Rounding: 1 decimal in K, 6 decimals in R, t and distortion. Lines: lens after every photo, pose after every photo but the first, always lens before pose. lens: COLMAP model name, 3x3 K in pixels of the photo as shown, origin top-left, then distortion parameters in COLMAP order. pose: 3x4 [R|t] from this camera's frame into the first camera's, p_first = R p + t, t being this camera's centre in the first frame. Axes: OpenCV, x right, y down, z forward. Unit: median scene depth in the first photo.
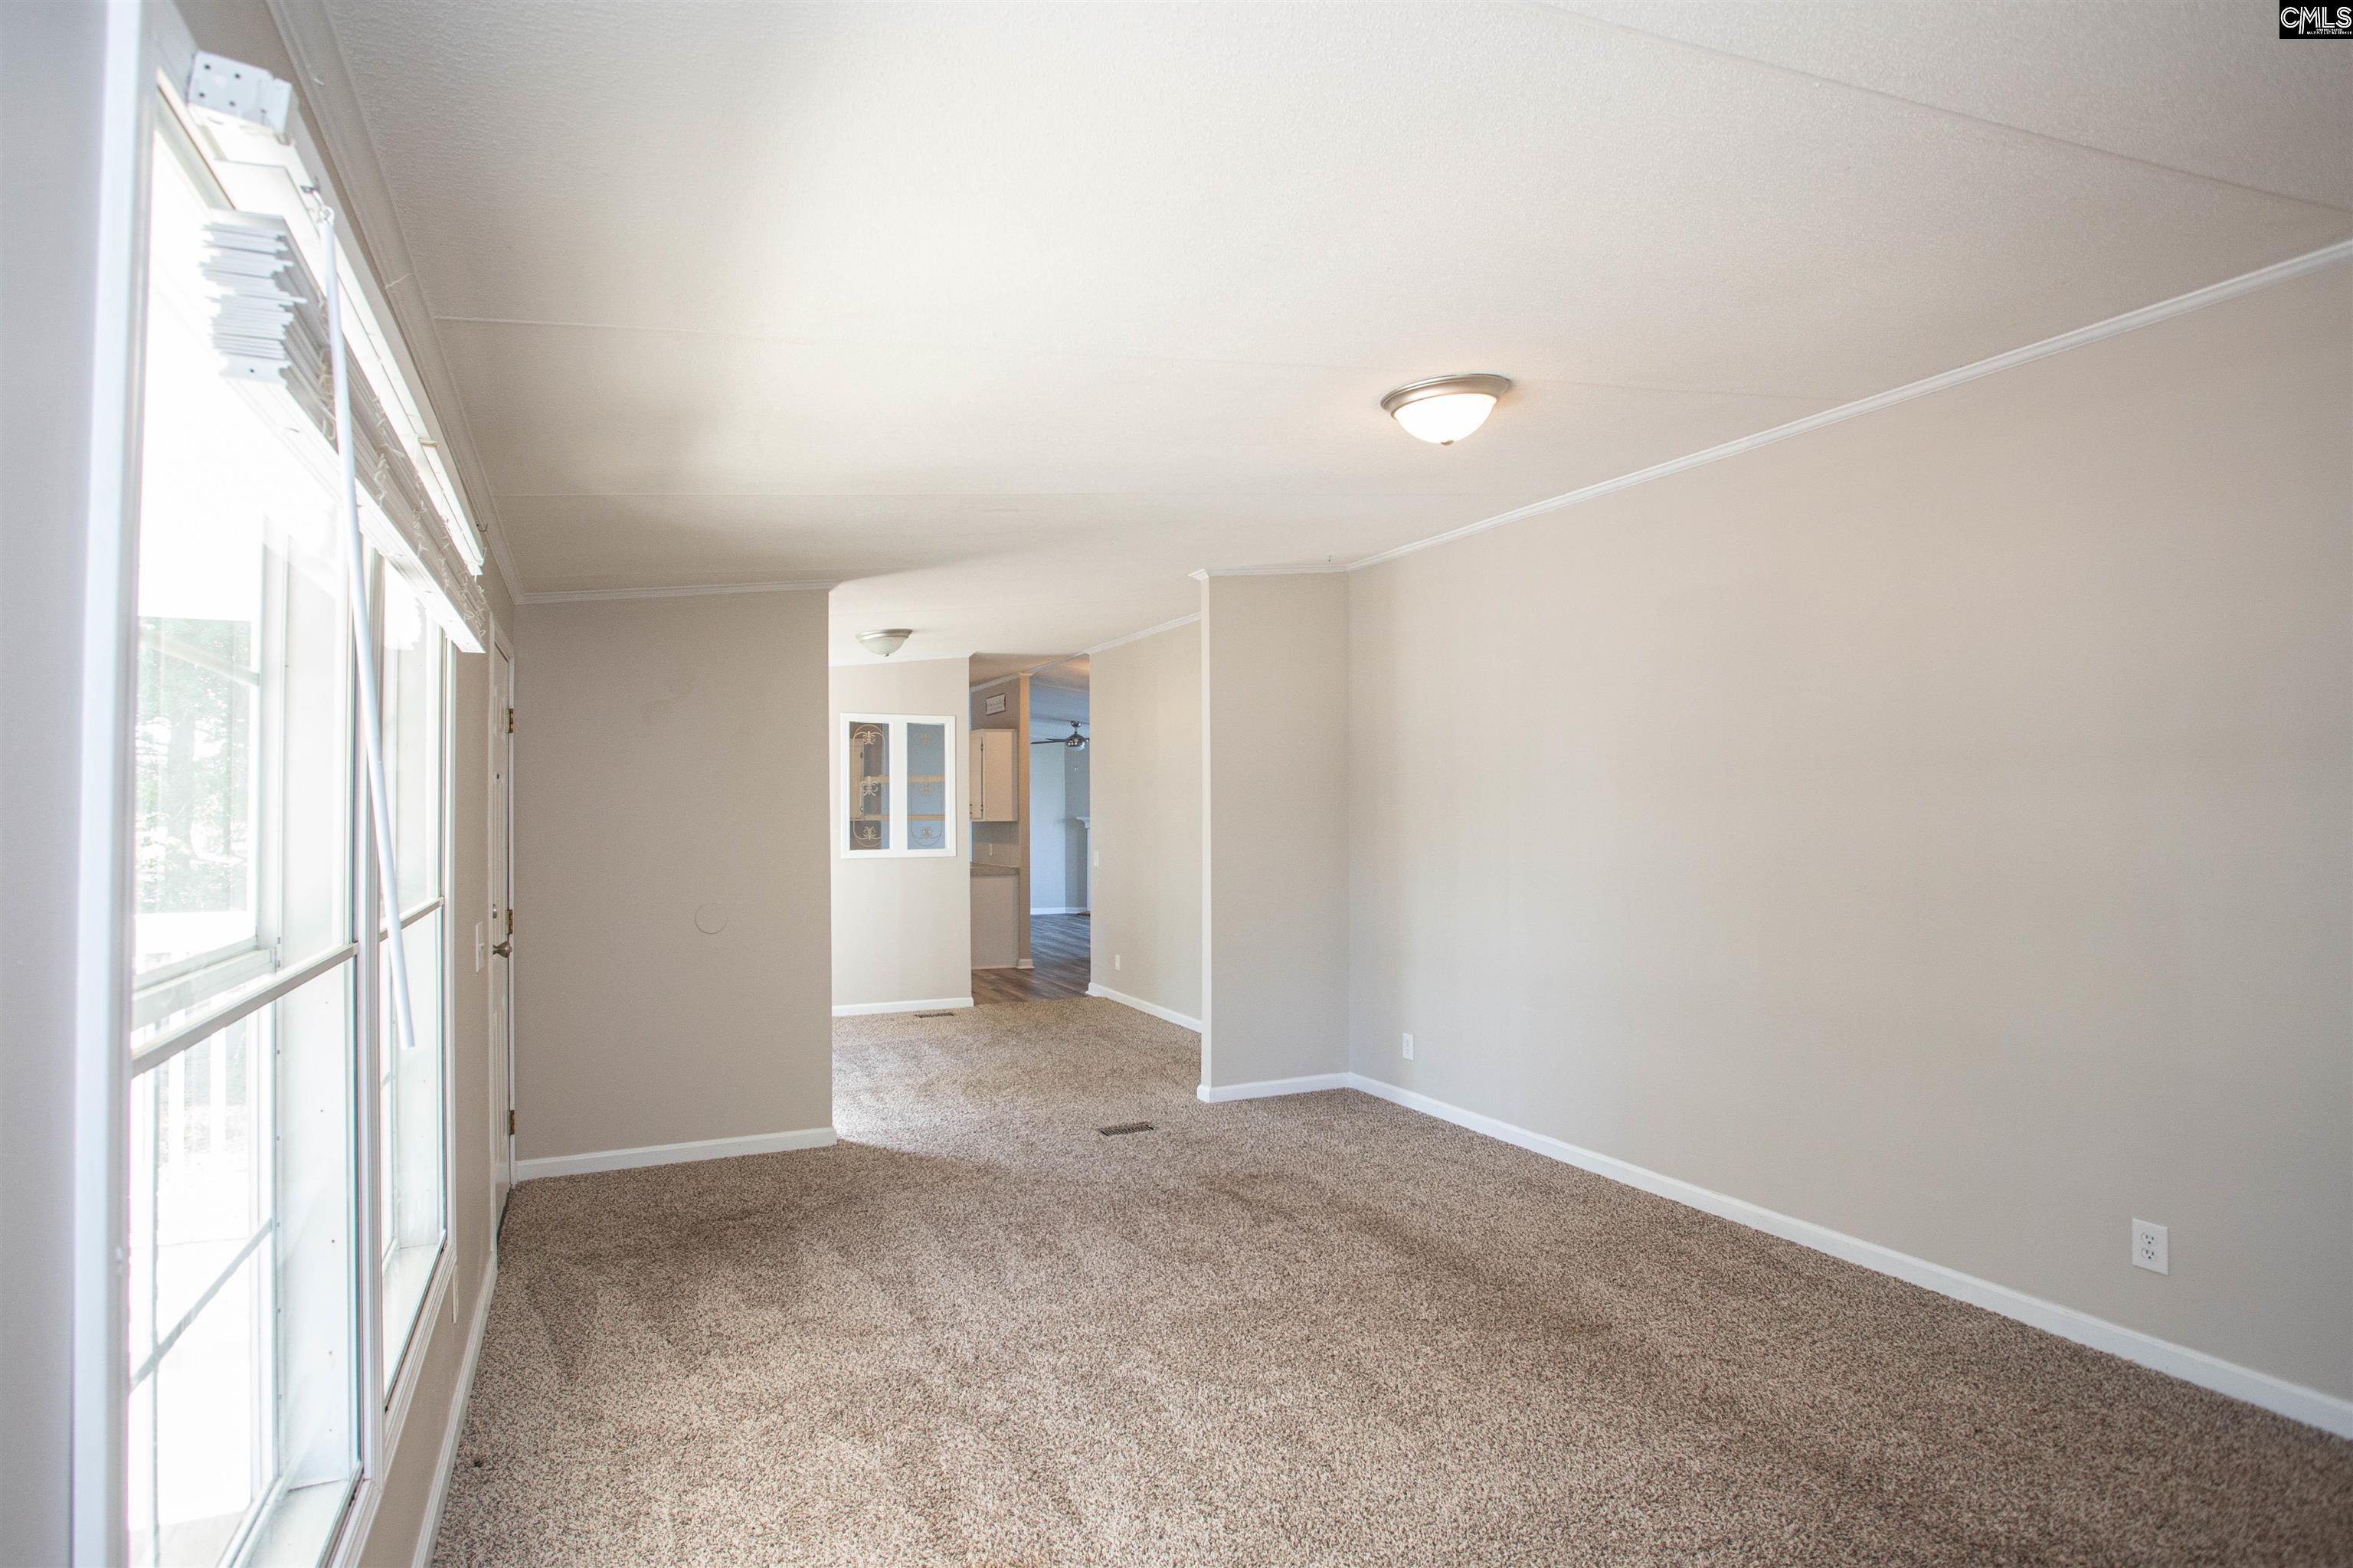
lens RADIAL K [[1143.4, 0, 1169.9], [0, 1143.4, 781.6], [0, 0, 1]] dist [-0.070756, 0.024748]
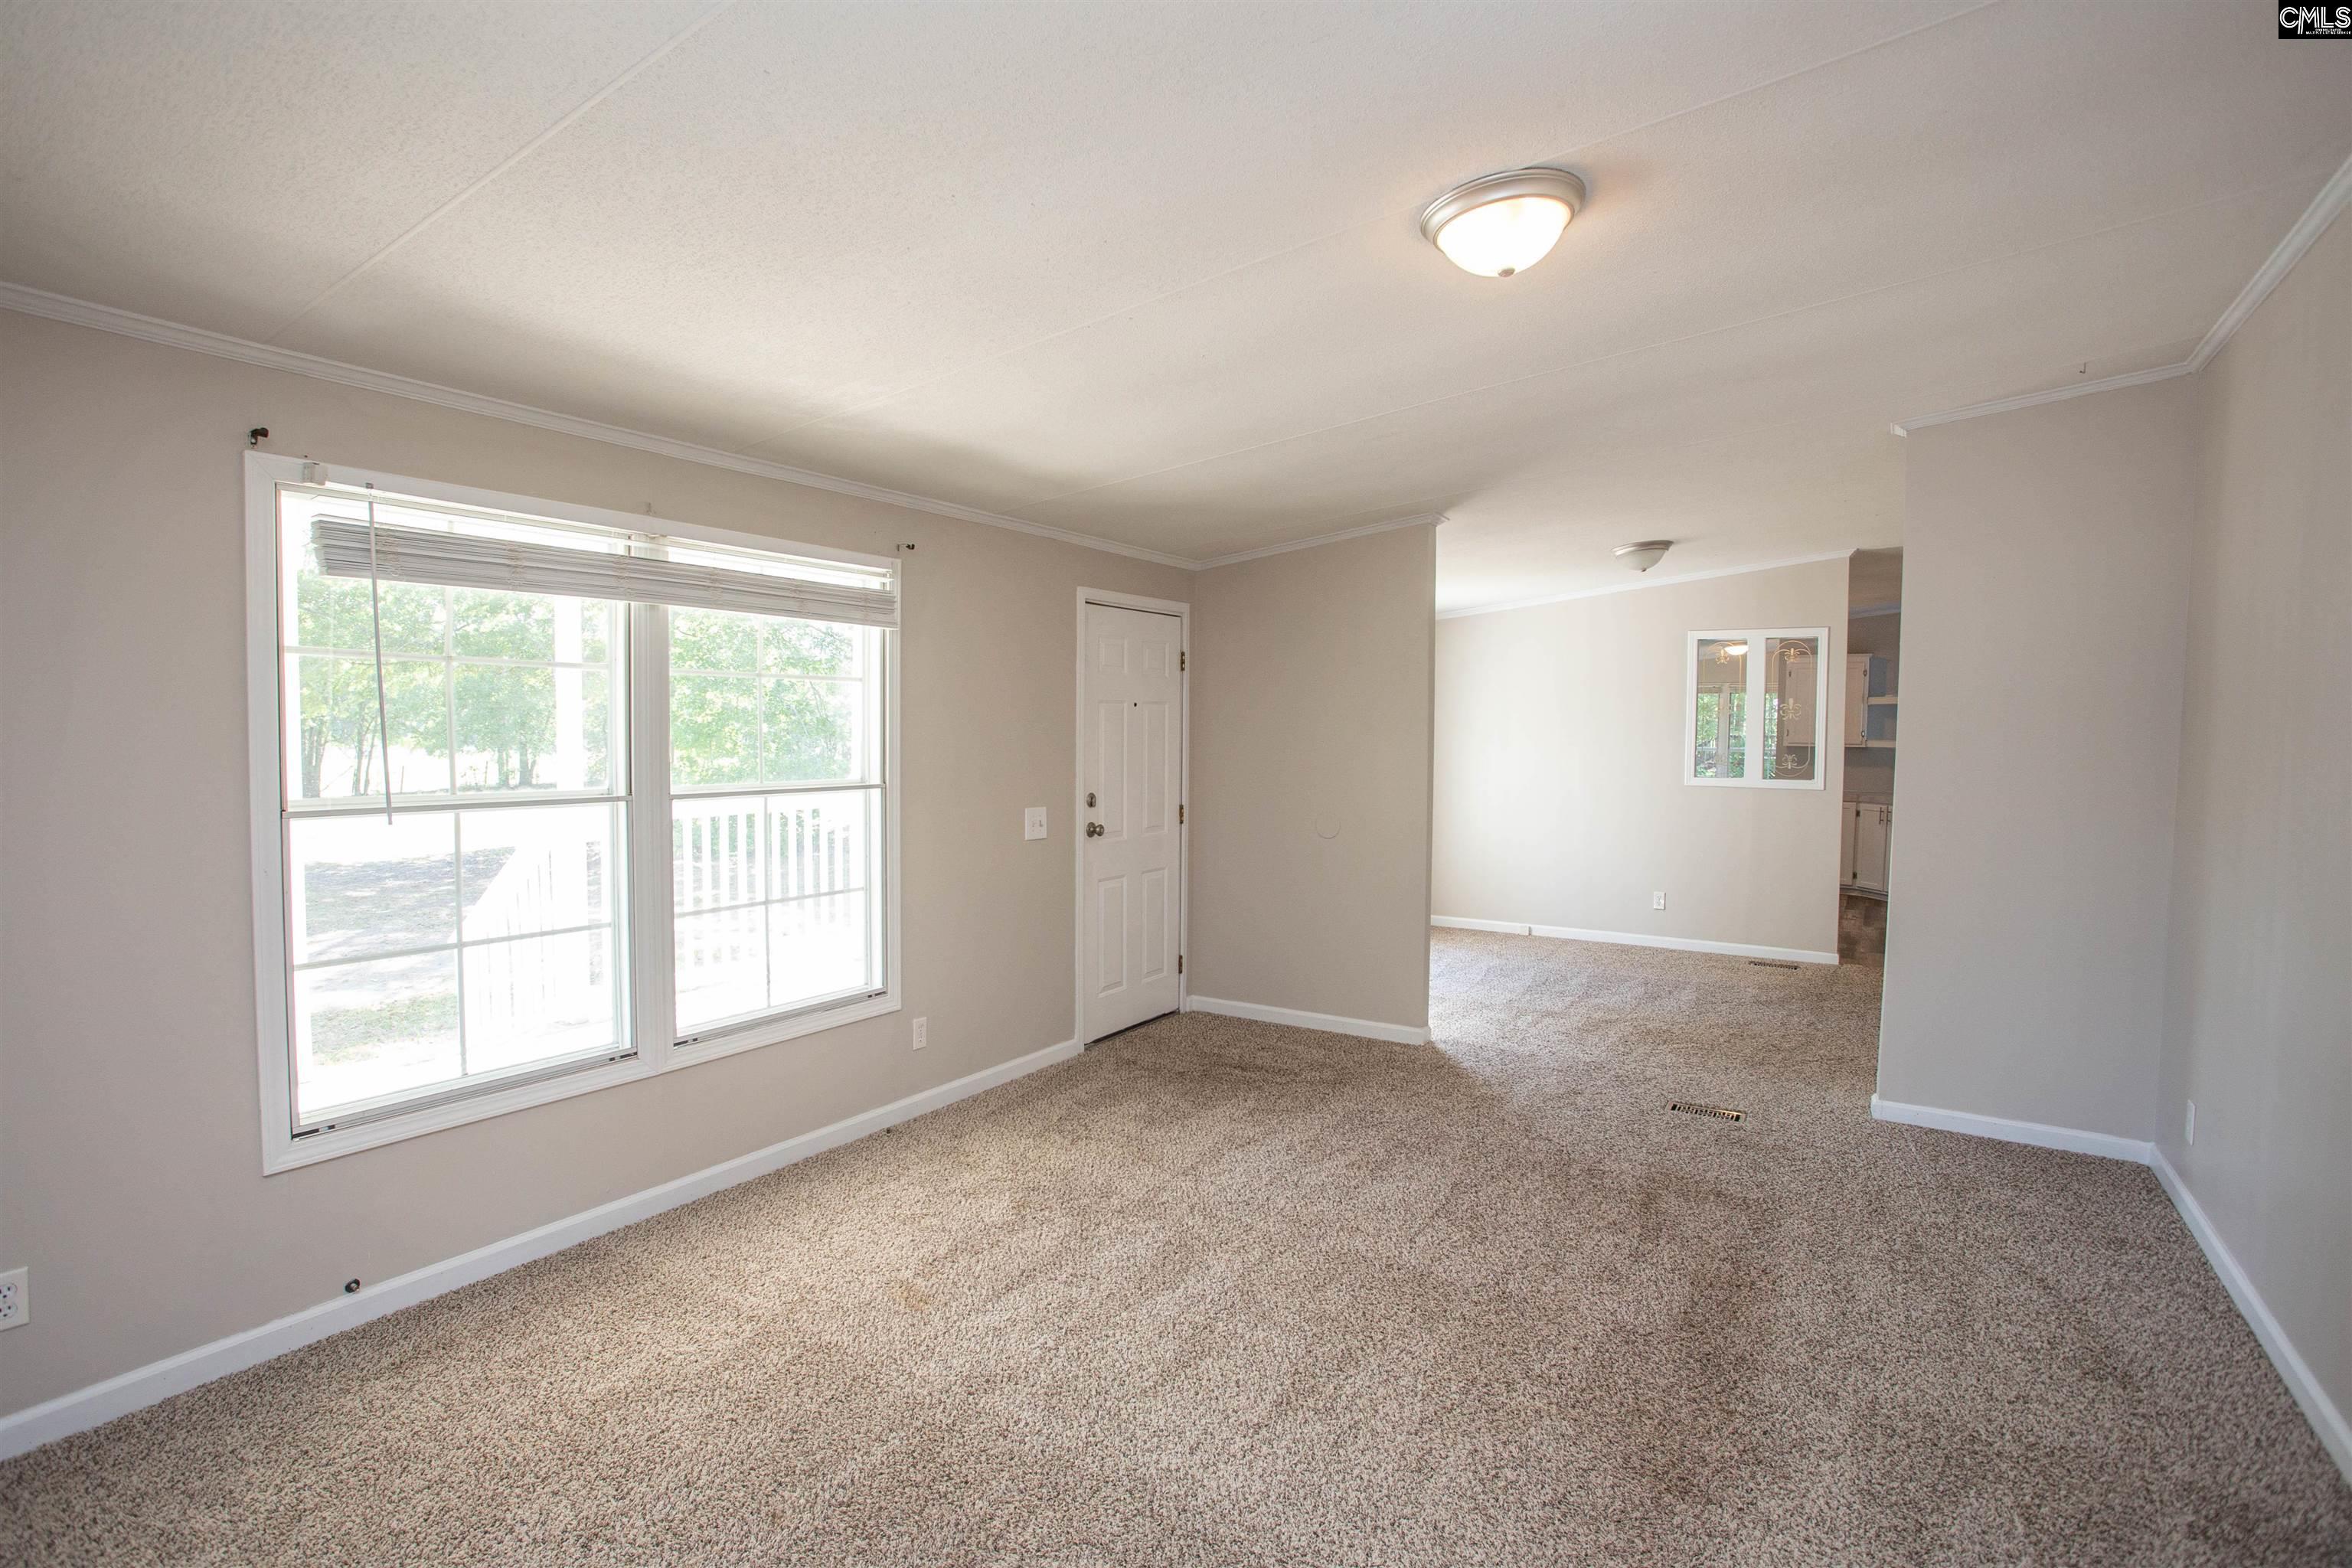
lens RADIAL K [[1142.8, 0, 1169.4], [0, 1142.8, 781.6], [0, 0, 1]] dist [-0.070756, 0.024748]
pose [[0.532428, 0.049443, -0.845030, 0.543495], [0.010501, 0.997830, 0.064999, -0.002678], [0.846410, -0.043481, 0.530753, 0.263958]]
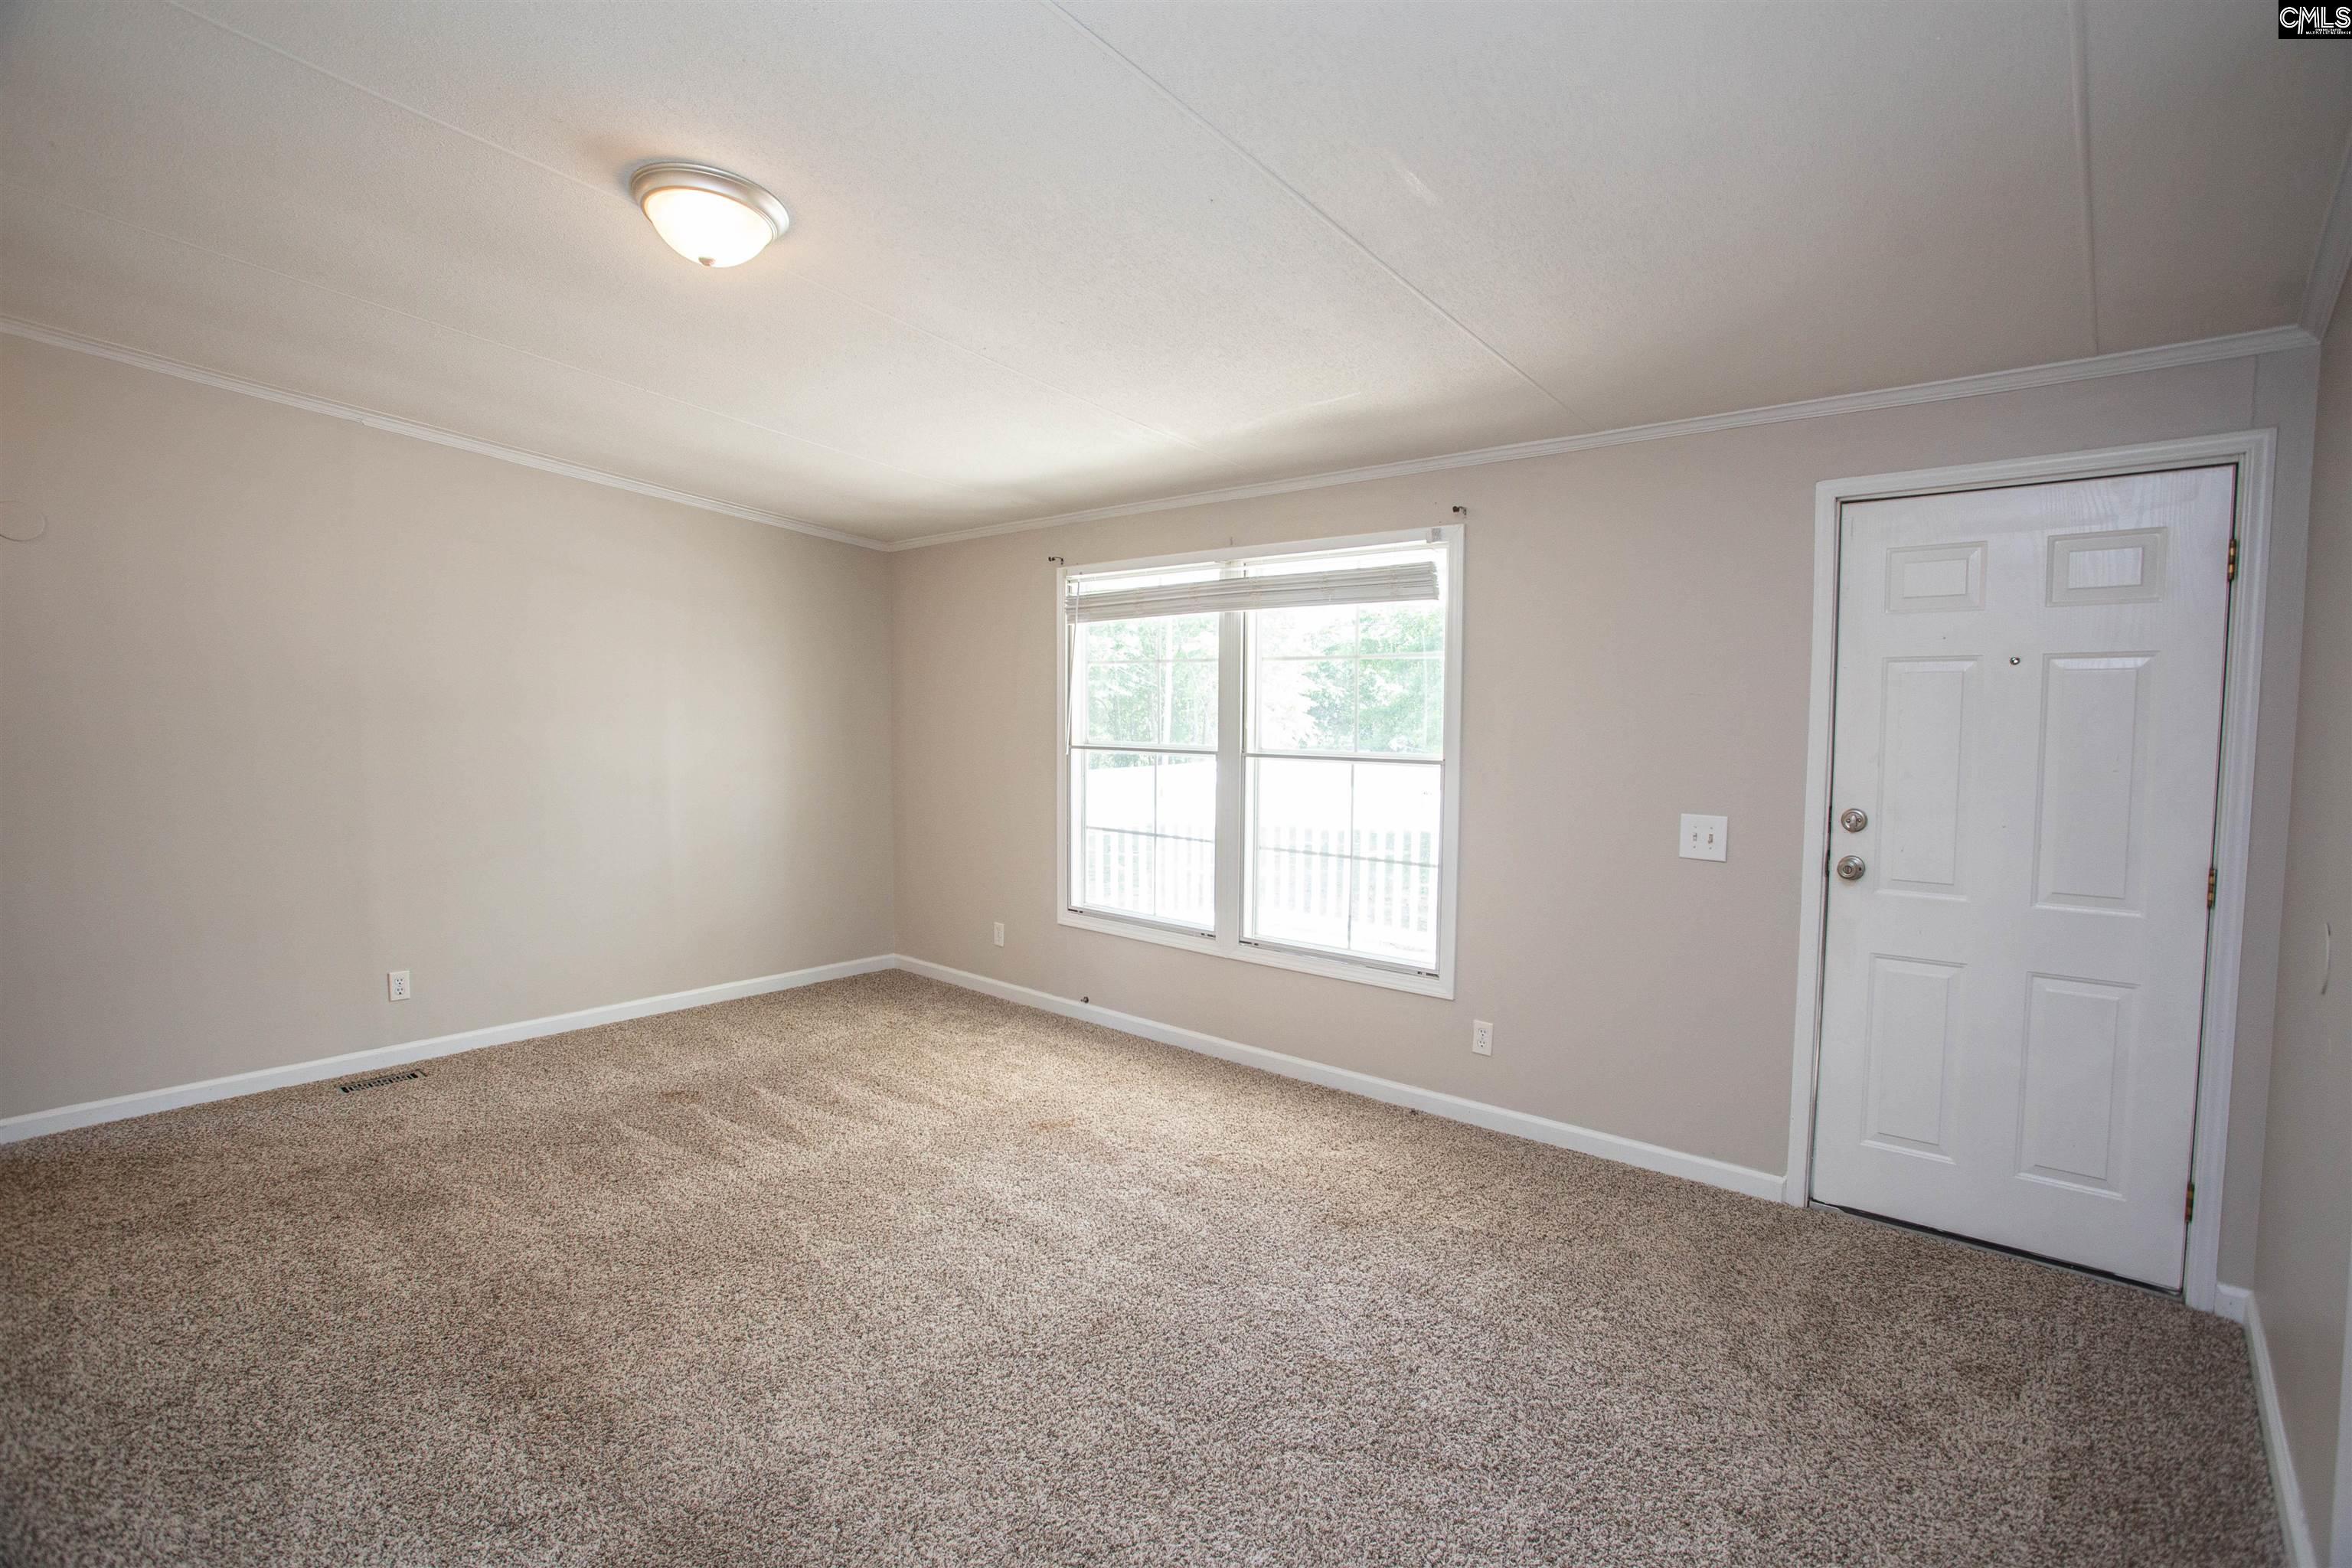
lens RADIAL K [[1142.8, 0, 1169.4], [0, 1142.8, 781.6], [0, 0, 1]] dist [-0.070756, 0.024748]
pose [[-0.918637, 0.035057, -0.393544, 0.183060], [0.016394, 0.998580, 0.050685, 0.024340], [0.394762, 0.040109, -0.917908, 1.307741]]
